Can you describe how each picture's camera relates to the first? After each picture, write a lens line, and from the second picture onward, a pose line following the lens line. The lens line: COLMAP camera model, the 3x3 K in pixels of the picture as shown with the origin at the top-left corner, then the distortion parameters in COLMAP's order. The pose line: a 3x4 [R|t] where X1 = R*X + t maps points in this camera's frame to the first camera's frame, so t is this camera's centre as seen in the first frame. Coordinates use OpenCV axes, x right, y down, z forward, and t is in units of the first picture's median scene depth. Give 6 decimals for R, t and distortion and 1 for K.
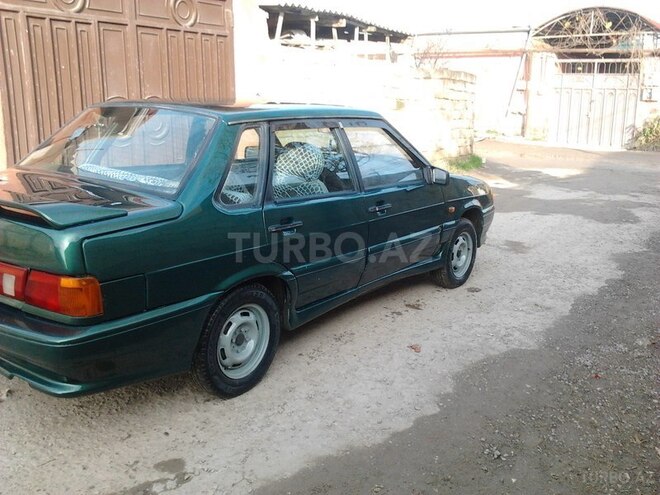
lens RADIAL K [[774.8, 0, 330.0], [0, 774.8, 247.5], [0, 0, 1]] dist [-0.007009, -0.045686]
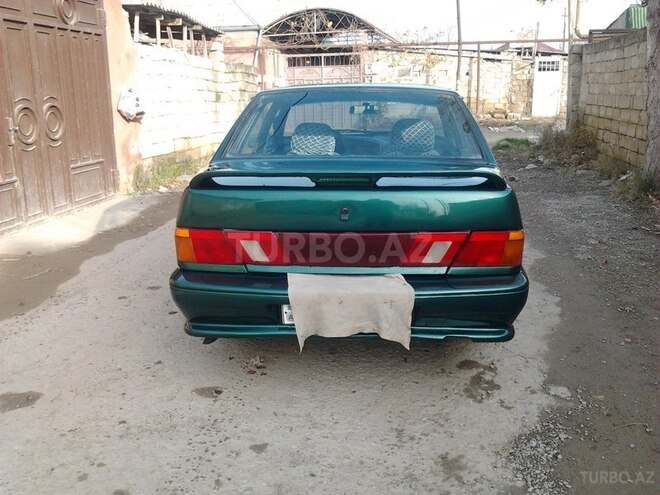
lens RADIAL K [[774.8, 0, 330.0], [0, 774.8, 247.5], [0, 0, 1]] dist [-0.007009, -0.045686]
pose [[0.847747, -0.146024, 0.509904, -0.294058], [0.146854, 0.988393, 0.038898, 0.001832], [-0.509666, 0.041905, 0.859351, 0.002476]]
